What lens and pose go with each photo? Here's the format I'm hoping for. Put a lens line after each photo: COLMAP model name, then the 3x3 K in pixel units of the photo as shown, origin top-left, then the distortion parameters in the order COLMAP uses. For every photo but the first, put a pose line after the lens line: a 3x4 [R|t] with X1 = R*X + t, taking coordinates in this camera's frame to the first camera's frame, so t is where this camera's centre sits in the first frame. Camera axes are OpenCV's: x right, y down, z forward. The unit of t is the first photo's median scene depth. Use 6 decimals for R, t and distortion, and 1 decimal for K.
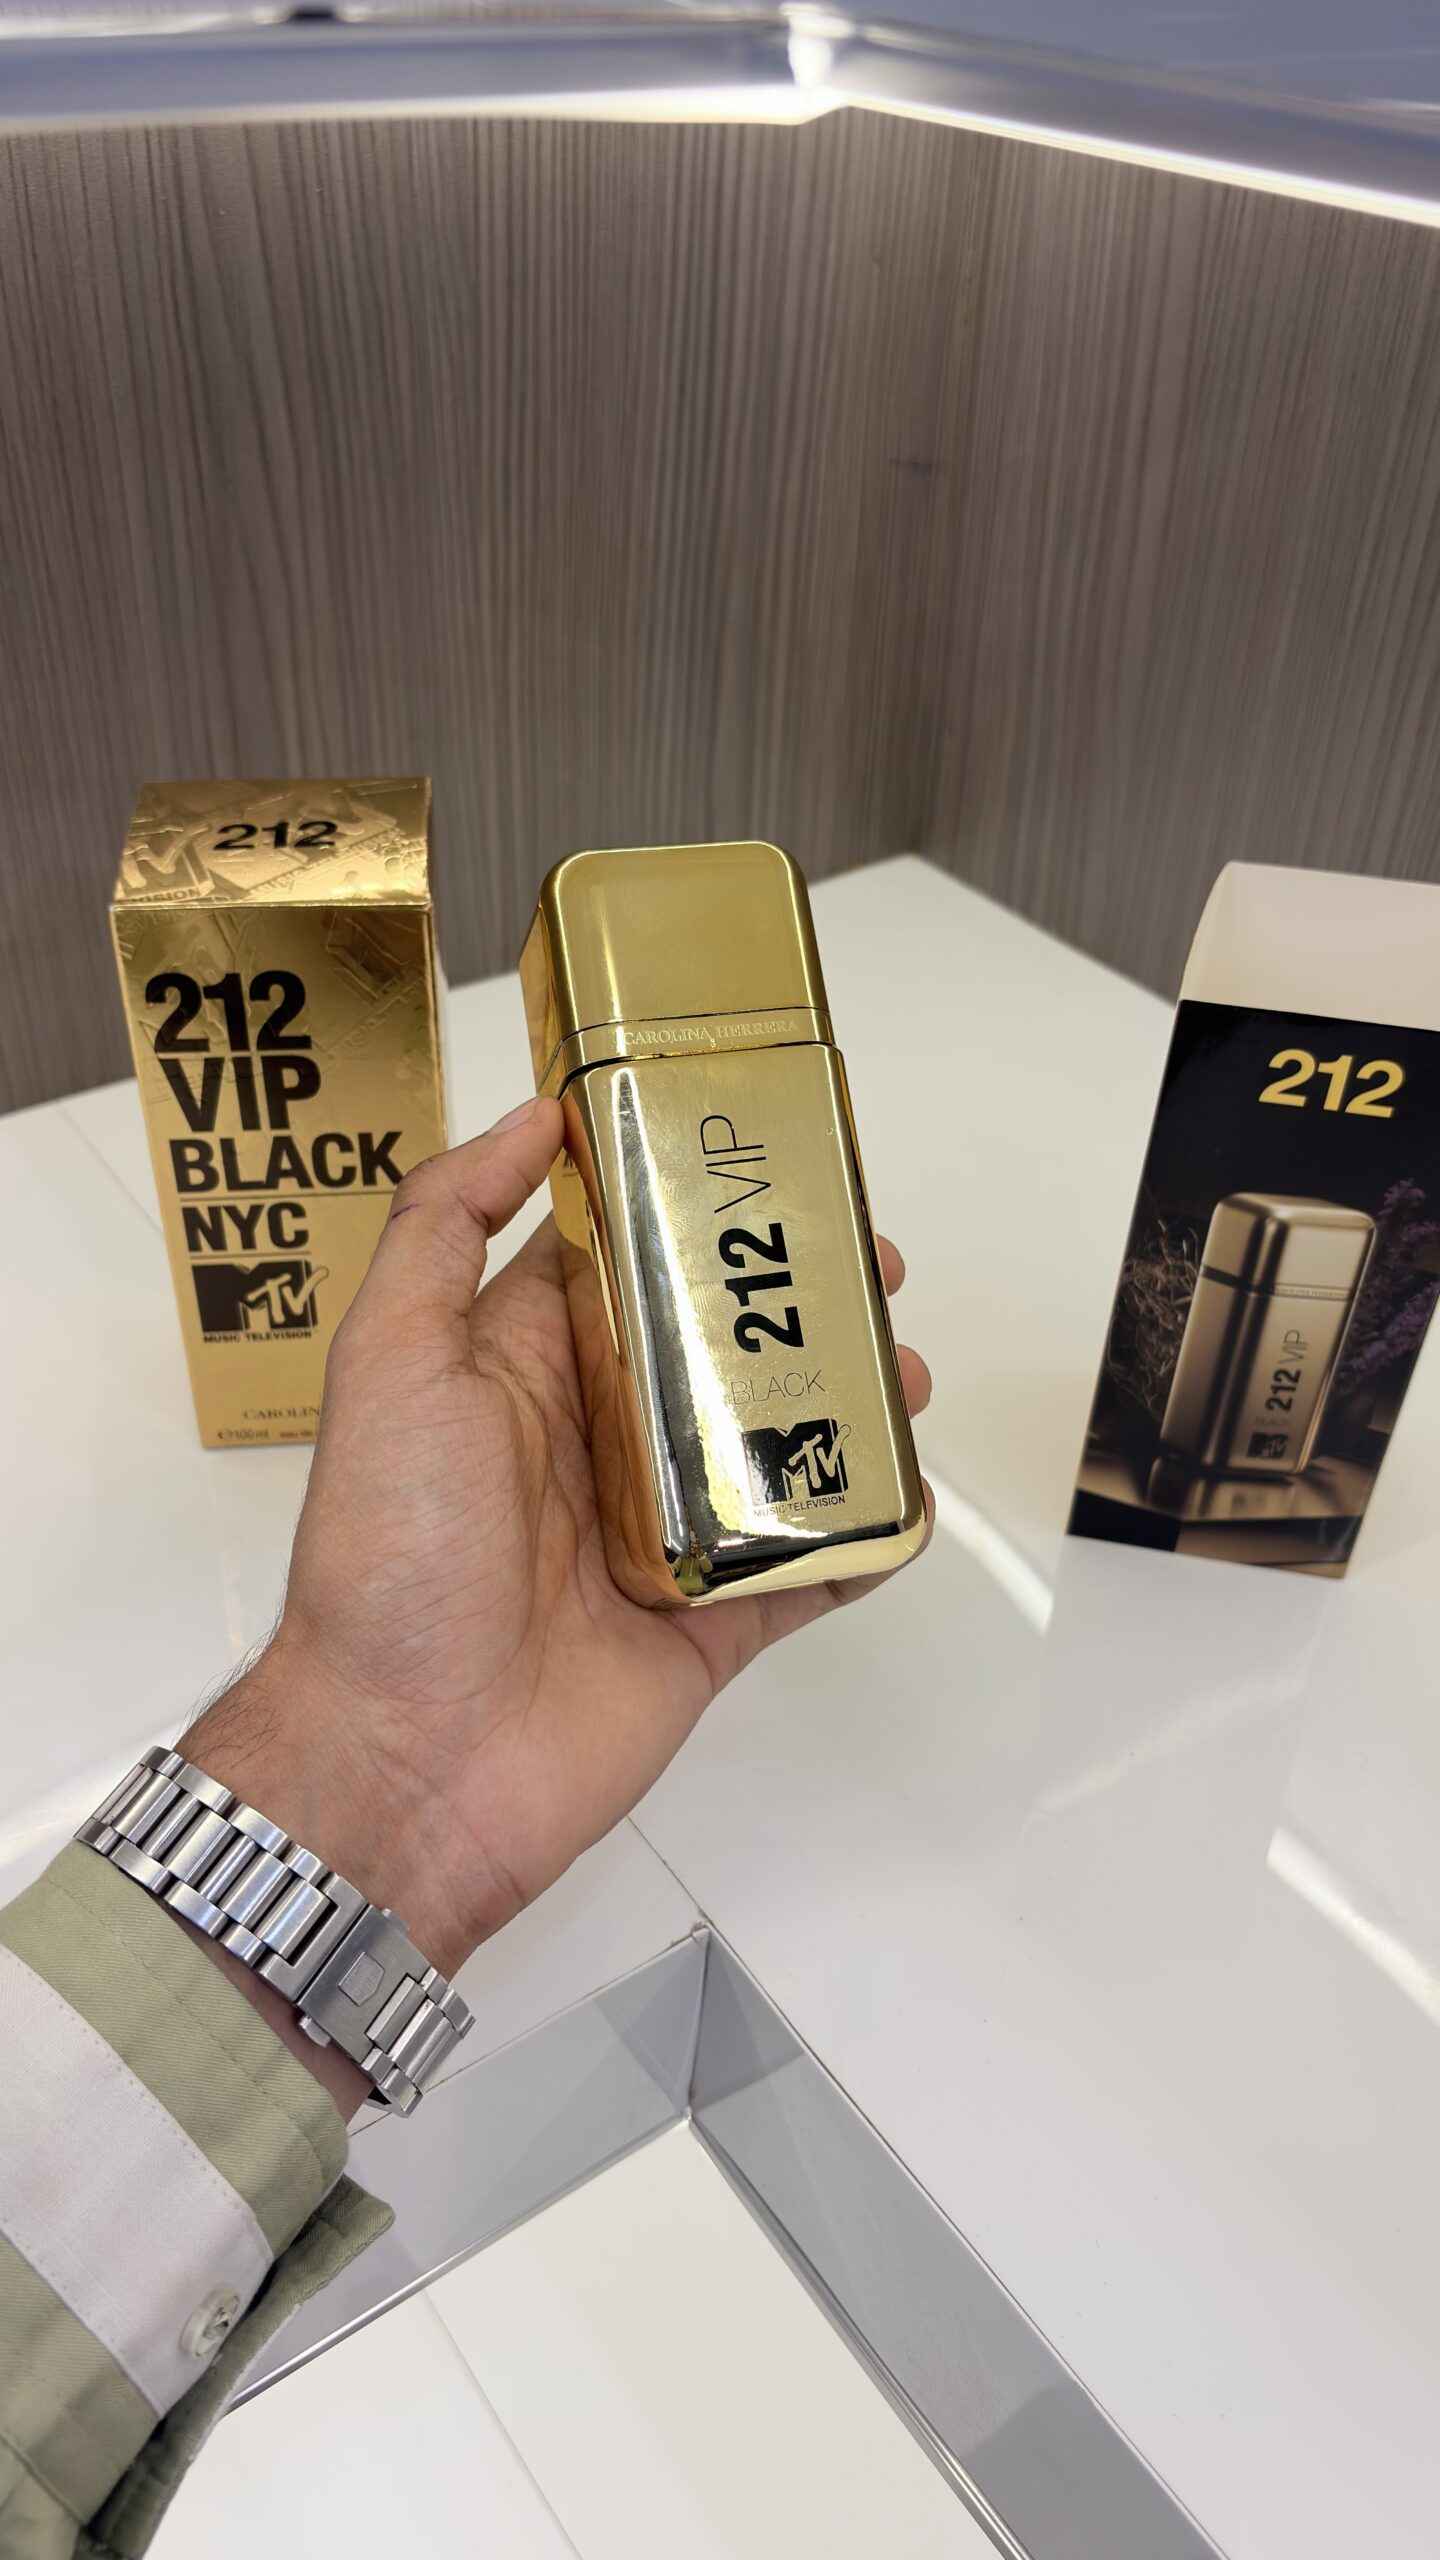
lens RADIAL K [[1958.4, 0, 725.7], [0, 1958.4, 1267.8], [0, 0, 1]] dist [0.012548, -0.044219]
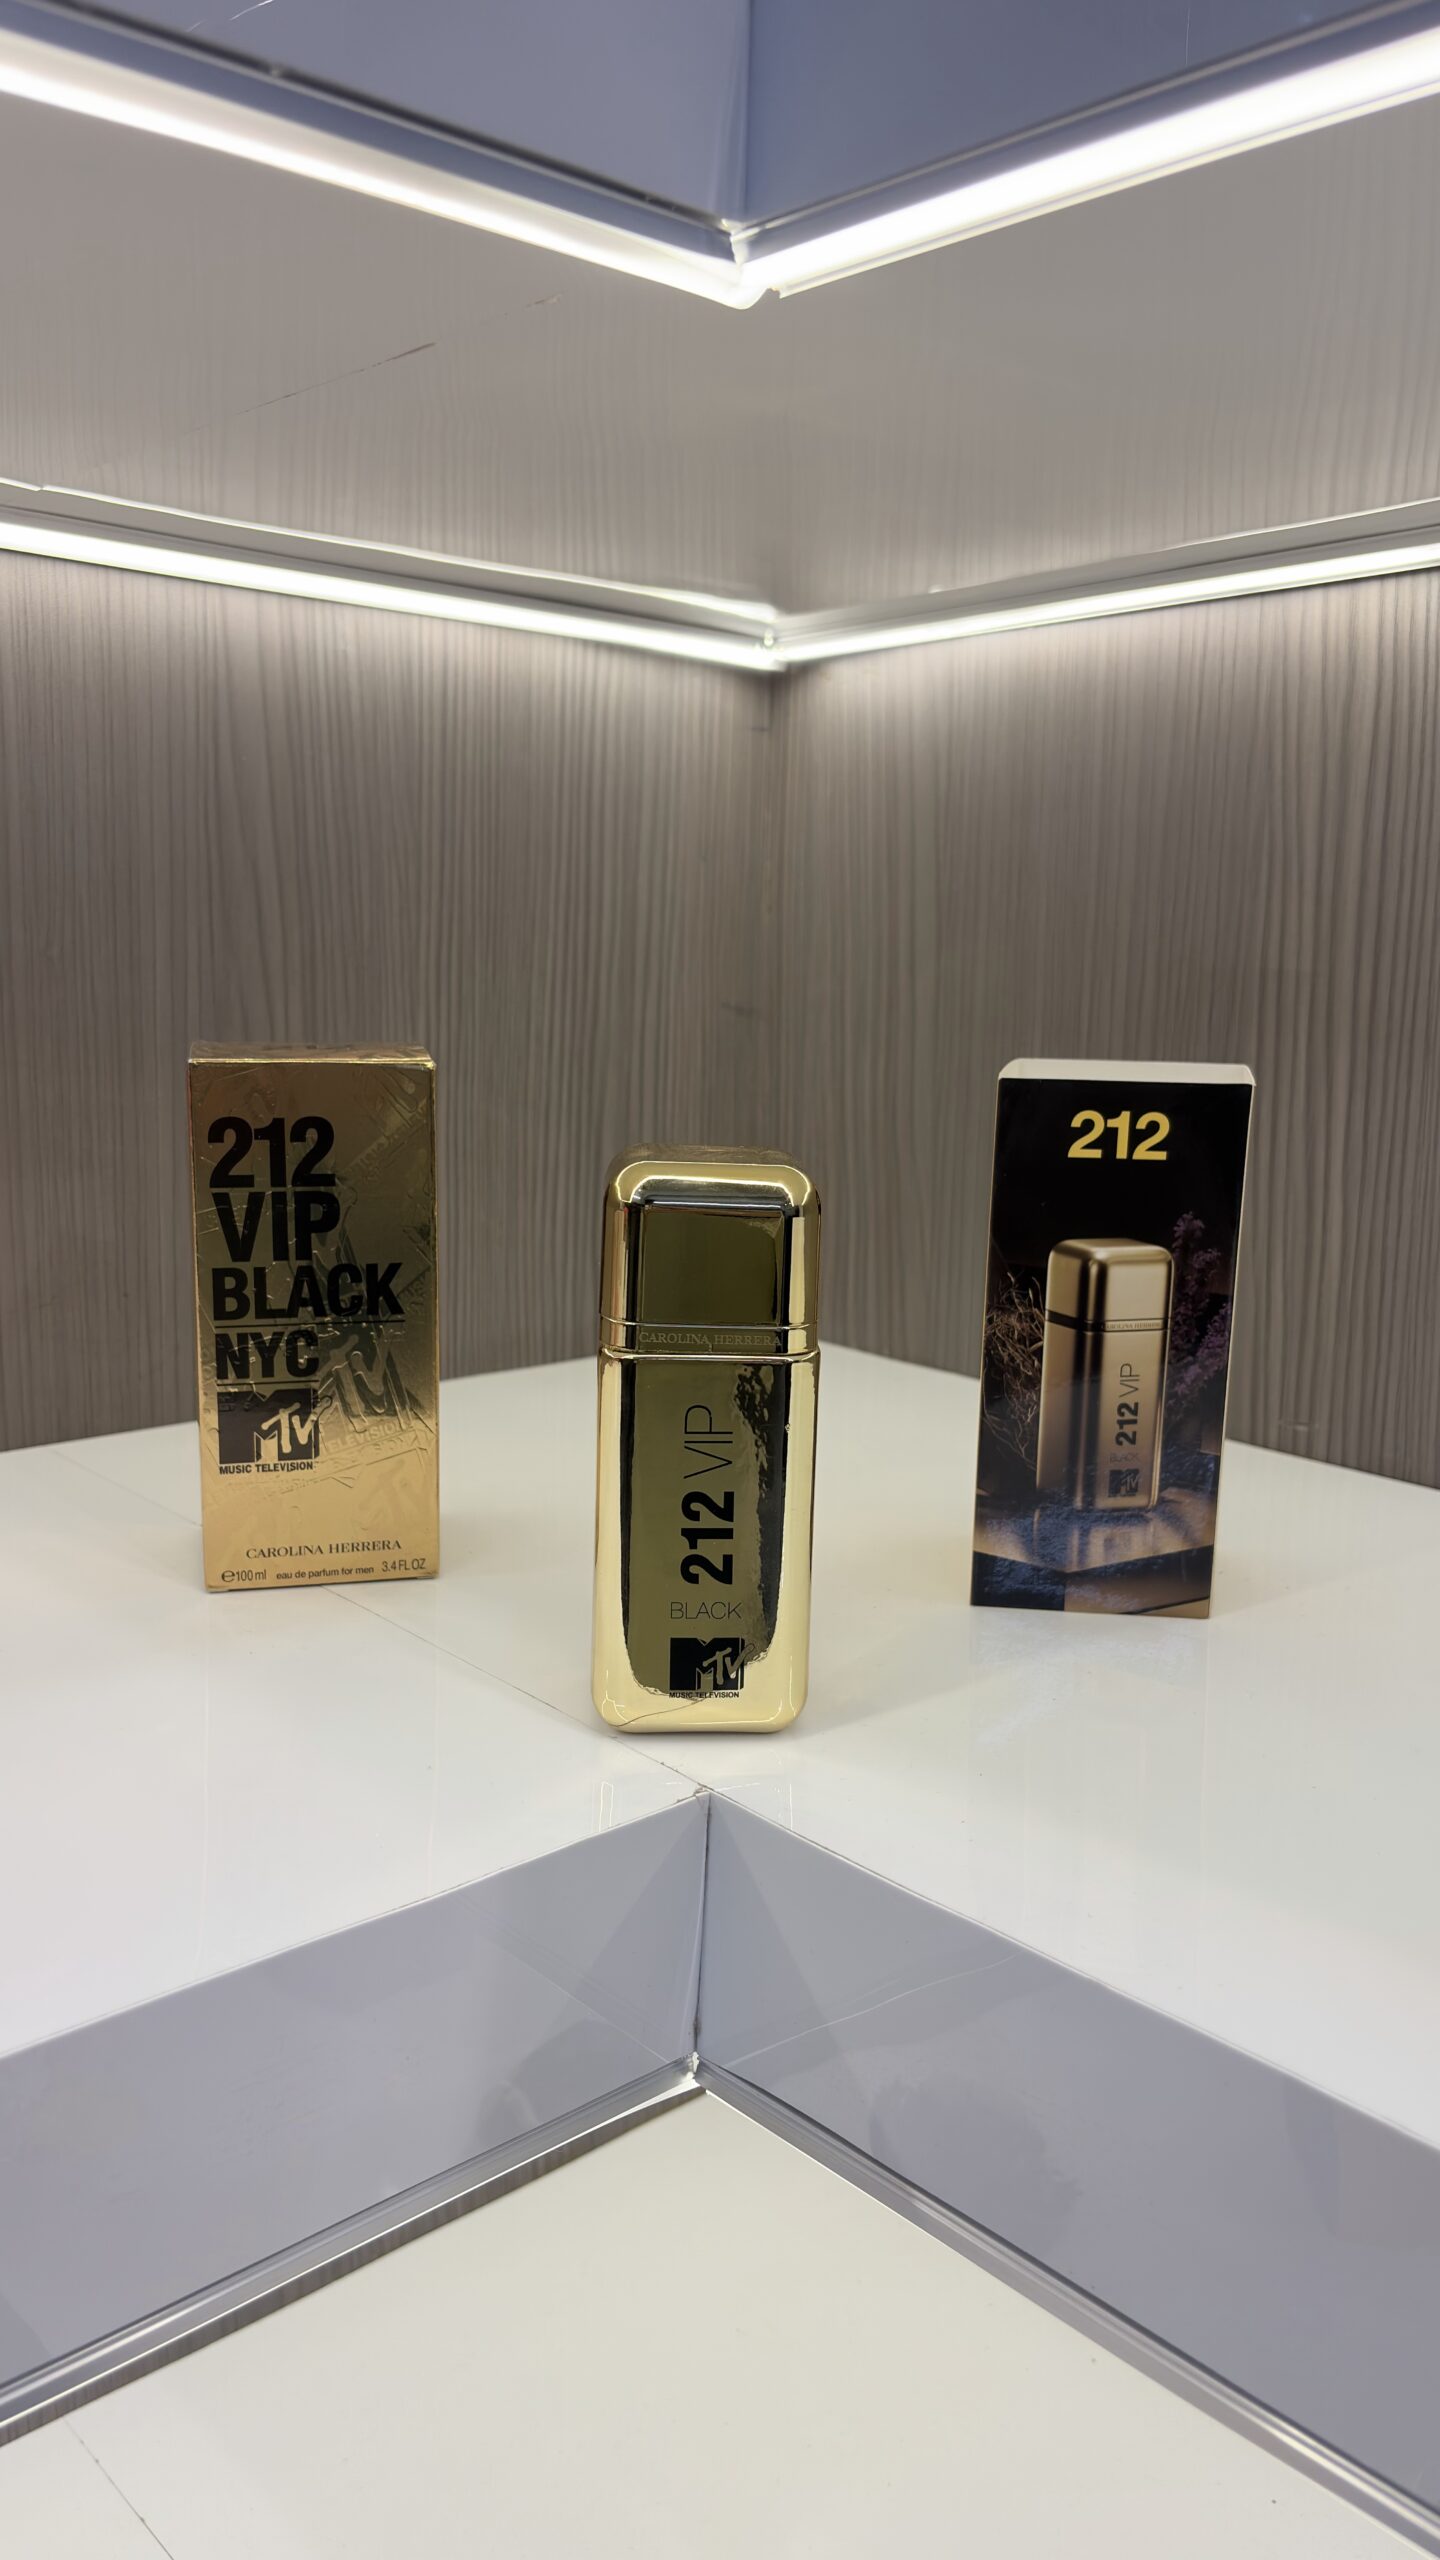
lens RADIAL K [[1958.4, 0, 727.1], [0, 1958.4, 1286.7], [0, 0, 1]] dist [0.012548, -0.044219]
pose [[0.992906, -0.036843, 0.113047, -0.081990], [0.083773, 0.891478, -0.445251, 0.414226], [-0.084374, 0.451563, 0.888241, -0.090863]]
